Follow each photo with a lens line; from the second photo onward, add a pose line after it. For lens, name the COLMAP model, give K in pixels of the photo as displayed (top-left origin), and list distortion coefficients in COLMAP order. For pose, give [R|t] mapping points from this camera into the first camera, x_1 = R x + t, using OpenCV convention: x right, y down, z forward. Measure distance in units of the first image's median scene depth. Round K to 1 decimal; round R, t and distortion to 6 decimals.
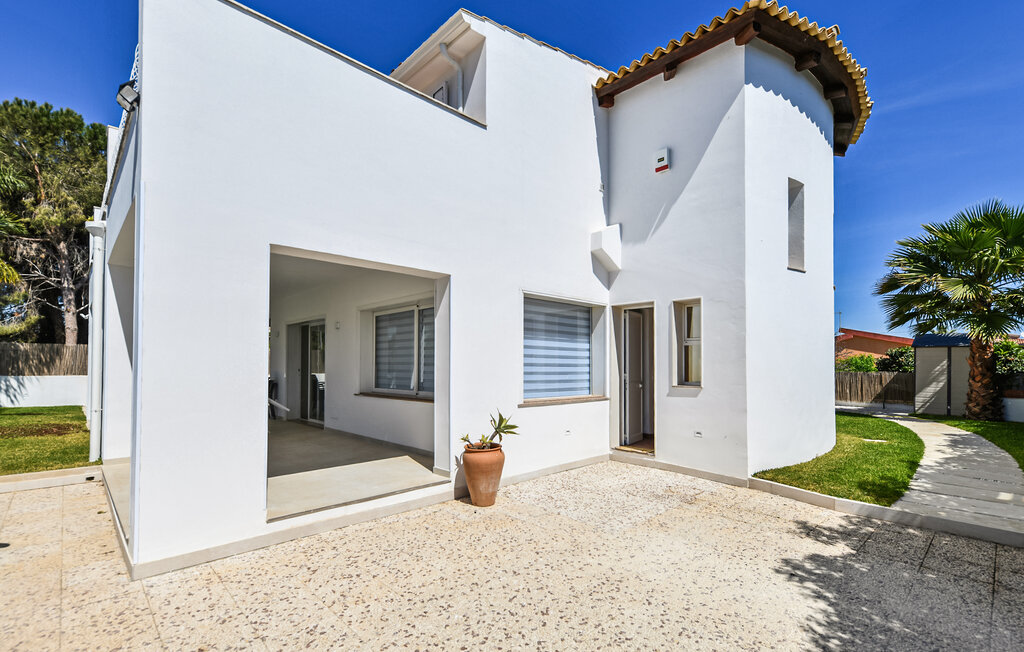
lens RADIAL K [[473.2, 0, 512.4], [0, 473.2, 372.0], [0, 0, 1]] dist [0.000597, -0.000128]
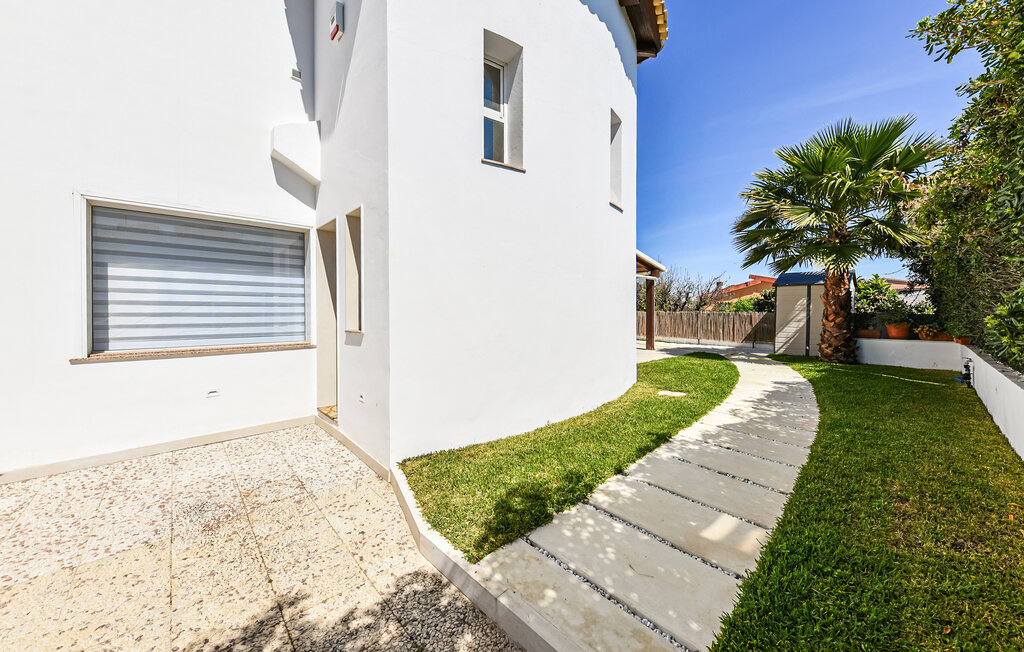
lens RADIAL K [[365.0, 0, 512.0], [0, 365.0, 326.0], [0, 0, 1]] dist [0.000708, -0.000078]
pose [[0.999676, -0.007187, -0.024438, 0.382141], [0.007850, 0.999600, 0.027156, 0.005677], [0.024233, -0.027339, 0.999332, 0.274303]]
